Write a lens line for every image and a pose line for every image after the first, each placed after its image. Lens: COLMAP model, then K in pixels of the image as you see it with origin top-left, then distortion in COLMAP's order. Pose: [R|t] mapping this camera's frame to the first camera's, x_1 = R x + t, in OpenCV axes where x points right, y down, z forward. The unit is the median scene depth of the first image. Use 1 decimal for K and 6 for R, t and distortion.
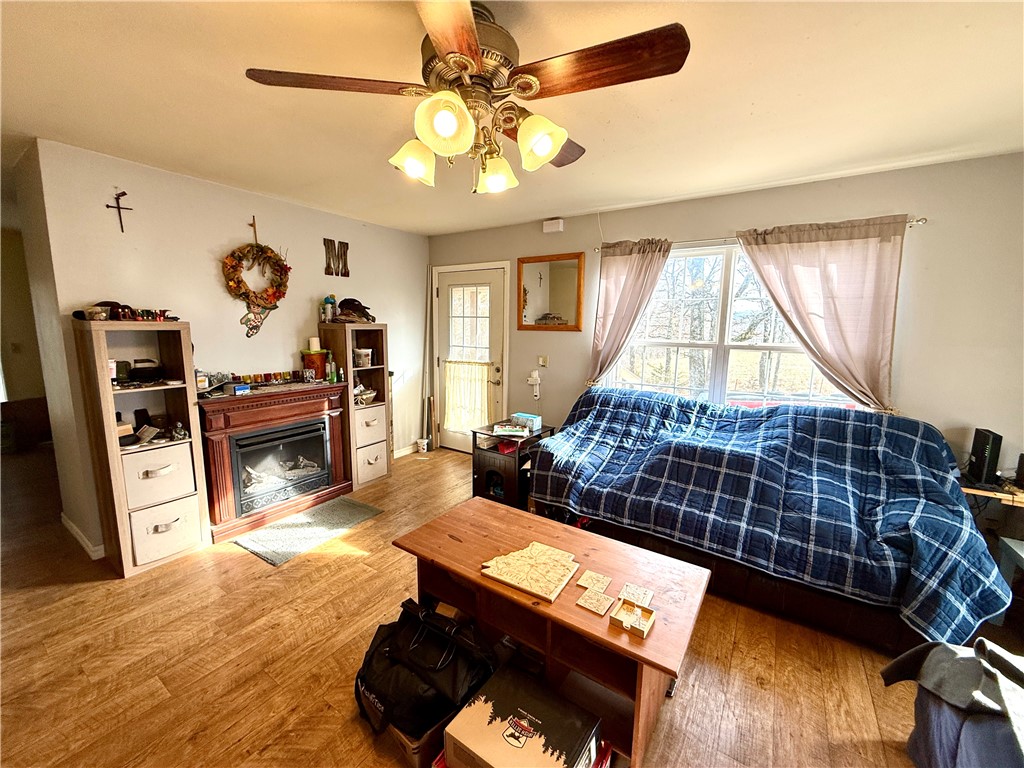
lens RADIAL K [[407.3, 0, 512.0], [0, 407.3, 384.0], [0, 0, 1]] dist [-0.000922, -0.000130]
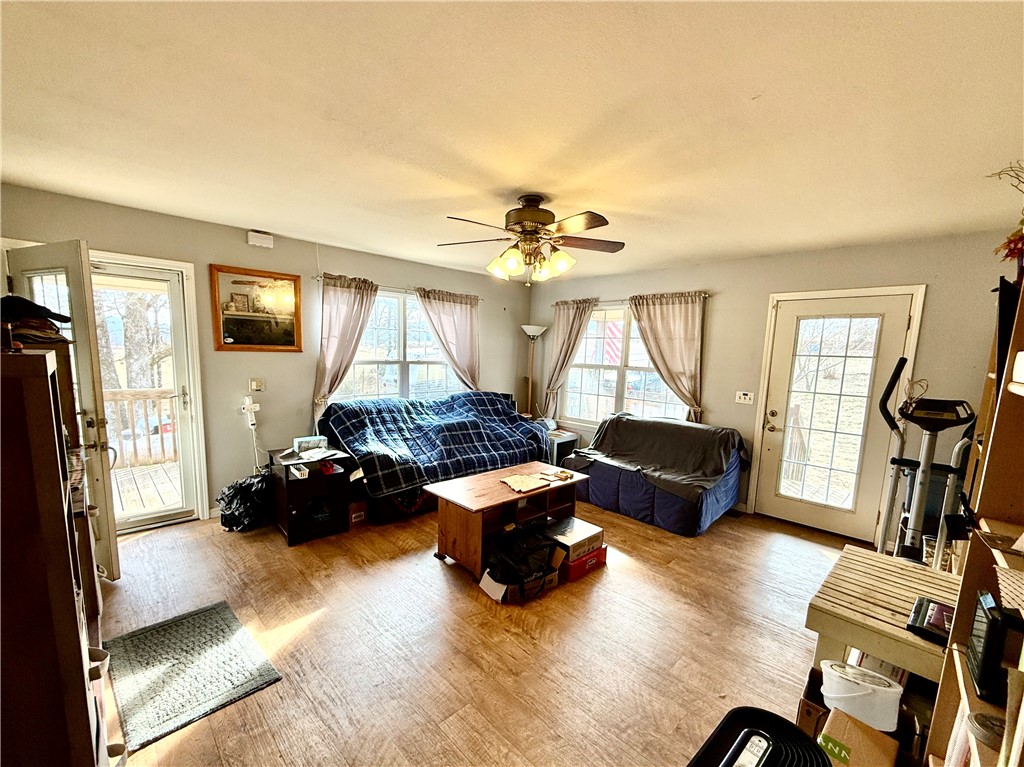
lens RADIAL K [[433.3, 0, 510.6], [0, 433.3, 409.8], [0, 0, 1]] dist [-0.000817, -0.000095]
pose [[0.210639, -0.141728, 0.967235, -0.947871], [0.113412, 0.986296, 0.119822, -0.067134], [-0.970963, 0.084457, 0.223826, 0.297337]]
